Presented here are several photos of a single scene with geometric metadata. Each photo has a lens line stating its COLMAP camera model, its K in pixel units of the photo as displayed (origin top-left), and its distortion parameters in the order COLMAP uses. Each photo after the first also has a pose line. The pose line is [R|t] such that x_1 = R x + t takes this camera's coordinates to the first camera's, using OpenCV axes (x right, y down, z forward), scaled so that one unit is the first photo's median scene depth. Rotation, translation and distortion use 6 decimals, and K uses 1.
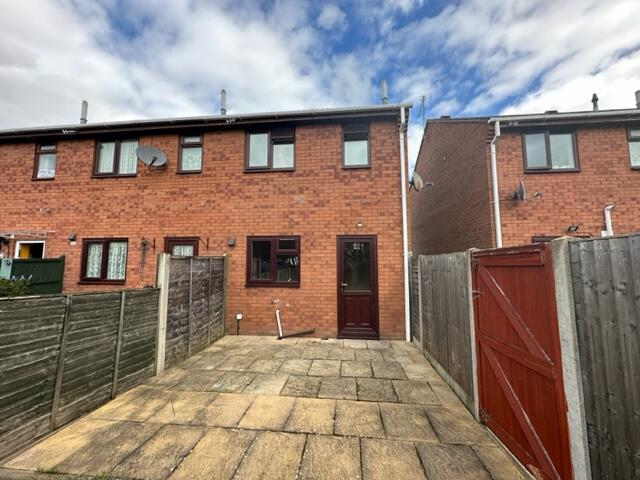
lens RADIAL K [[253.8, 0, 320.0], [0, 253.8, 240.0], [0, 0, 1]] dist [0.000128, -0.000057]
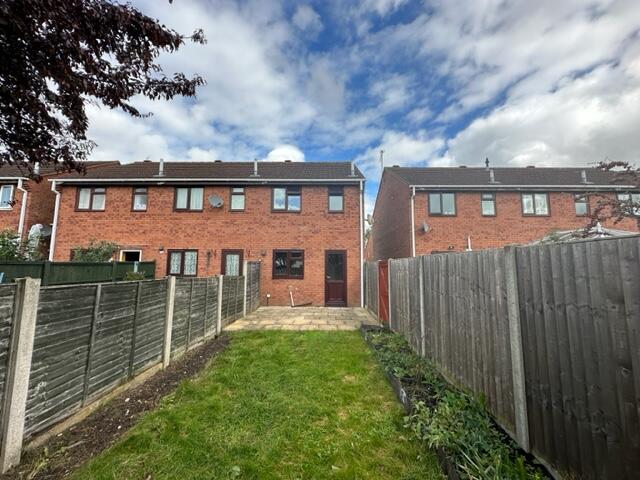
lens RADIAL K [[253.8, 0, 320.0], [0, 253.8, 240.0], [0, 0, 1]] dist [0.000128, -0.000057]
pose [[0.995484, 0.015300, 0.093691, -0.126888], [-0.014647, 0.999863, -0.007654, -0.069169], [-0.093795, 0.006247, 0.995572, -0.729236]]
